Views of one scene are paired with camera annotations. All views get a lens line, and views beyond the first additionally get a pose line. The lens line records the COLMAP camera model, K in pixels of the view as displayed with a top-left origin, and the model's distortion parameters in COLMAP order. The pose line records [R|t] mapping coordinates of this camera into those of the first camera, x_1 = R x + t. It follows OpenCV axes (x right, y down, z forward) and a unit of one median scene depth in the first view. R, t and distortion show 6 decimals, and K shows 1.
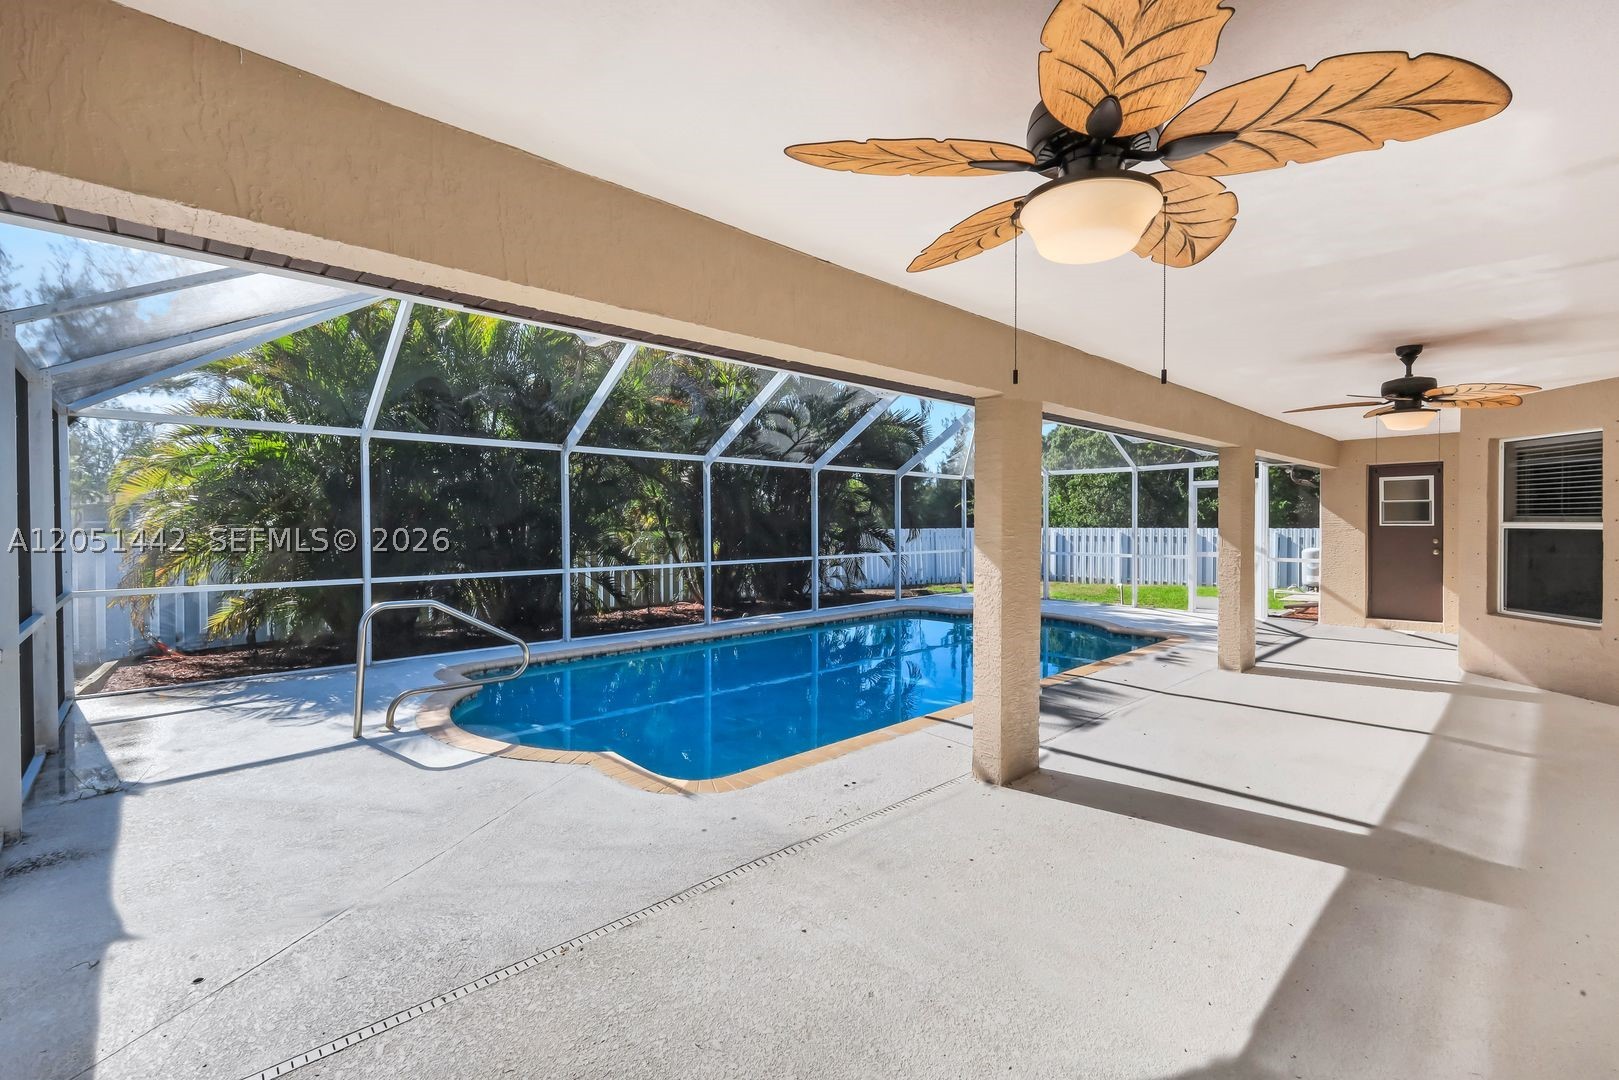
lens RADIAL K [[680.2, 0, 797.7], [0, 680.2, 537.6], [0, 0, 1]] dist [-0.003744, -0.000593]
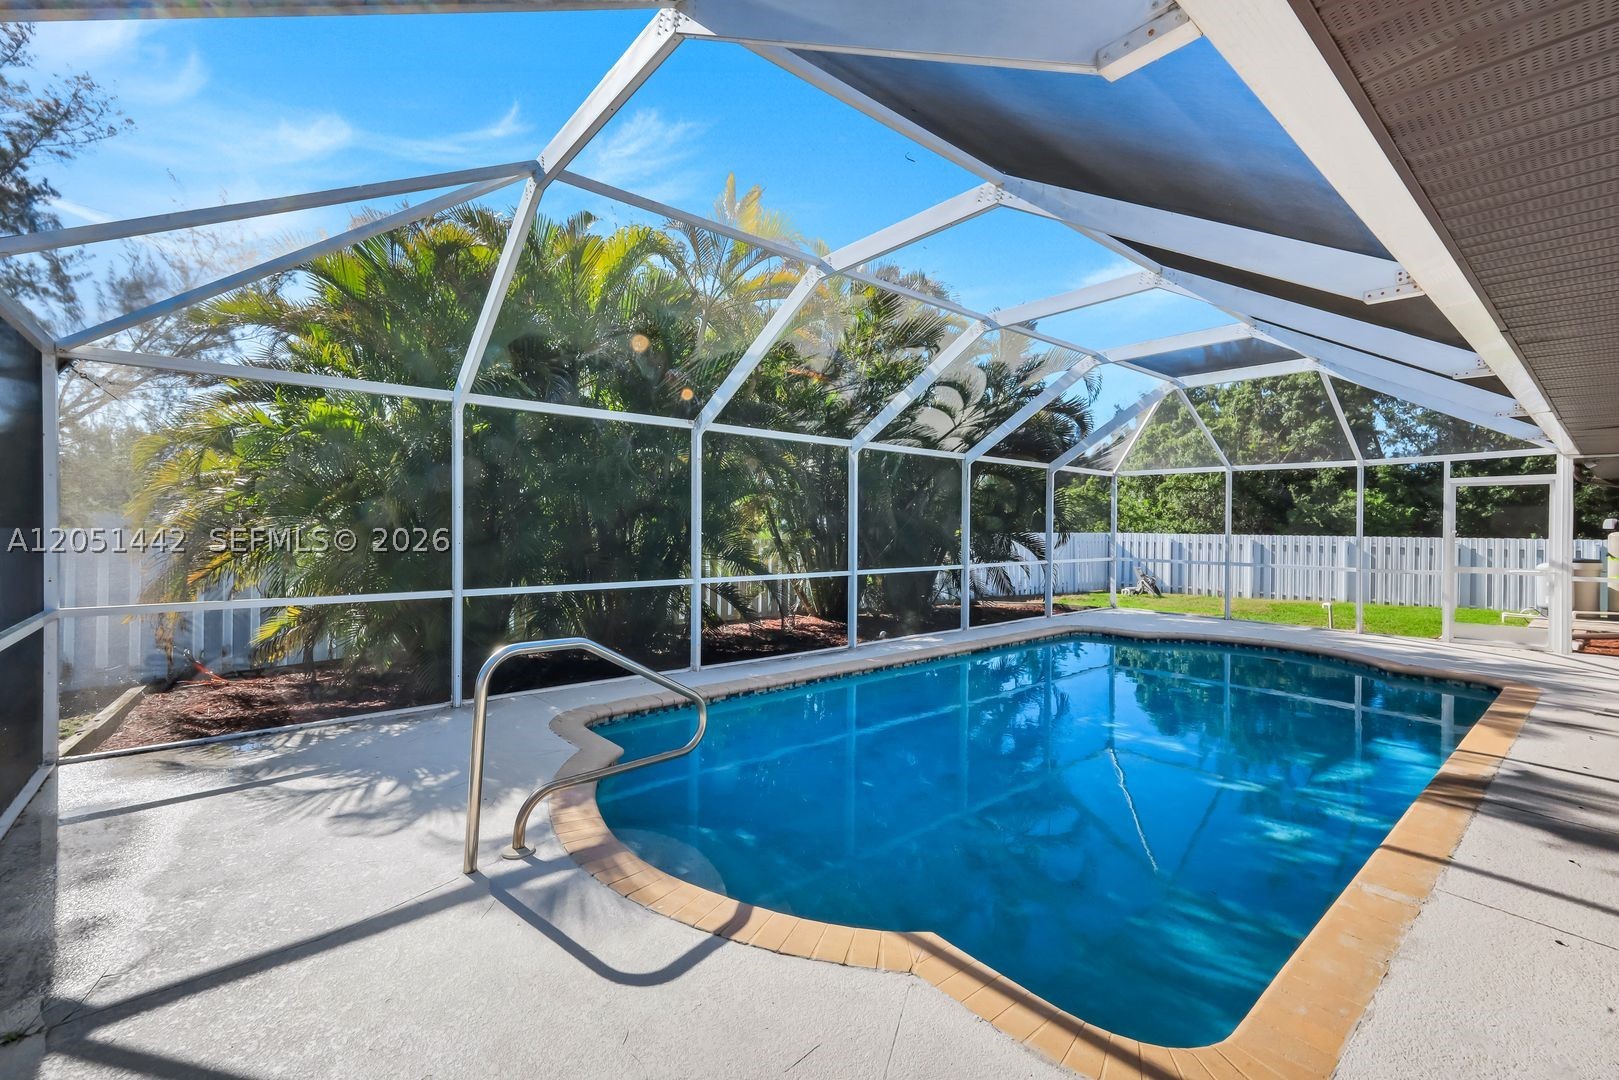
lens RADIAL K [[682.8, 0, 813.3], [0, 682.8, 535.1], [0, 0, 1]] dist [-0.000689, 0.000518]
pose [[0.998846, 0.013020, -0.046229, -0.169251], [-0.013344, 0.999889, -0.006702, -0.000784], [0.046136, 0.007311, 0.998908, 0.215076]]
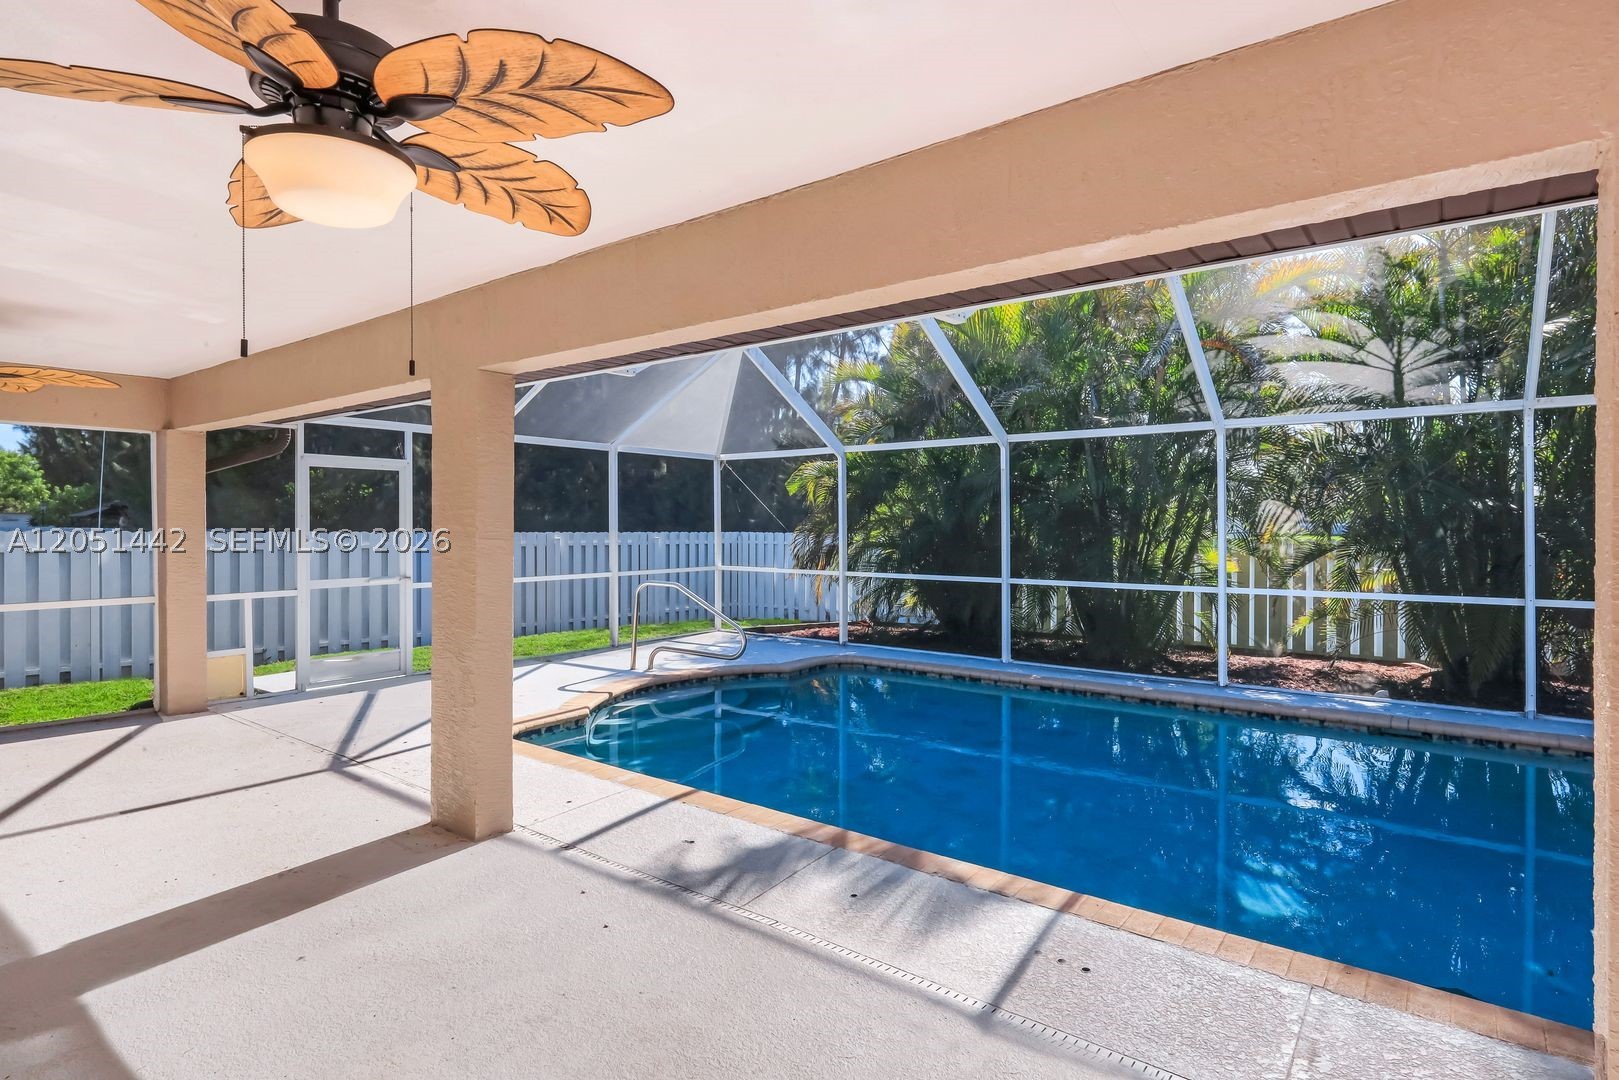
lens RADIAL K [[843.3, 0, 834.8], [0, 843.3, 537.6], [0, 0, 1]] dist [0.006416, -0.000672]
pose [[0.189657, 0.016096, -0.981718, 0.649753], [-0.022050, 0.999683, 0.012131, -0.013056], [0.981603, 0.019346, 0.189952, 0.572497]]
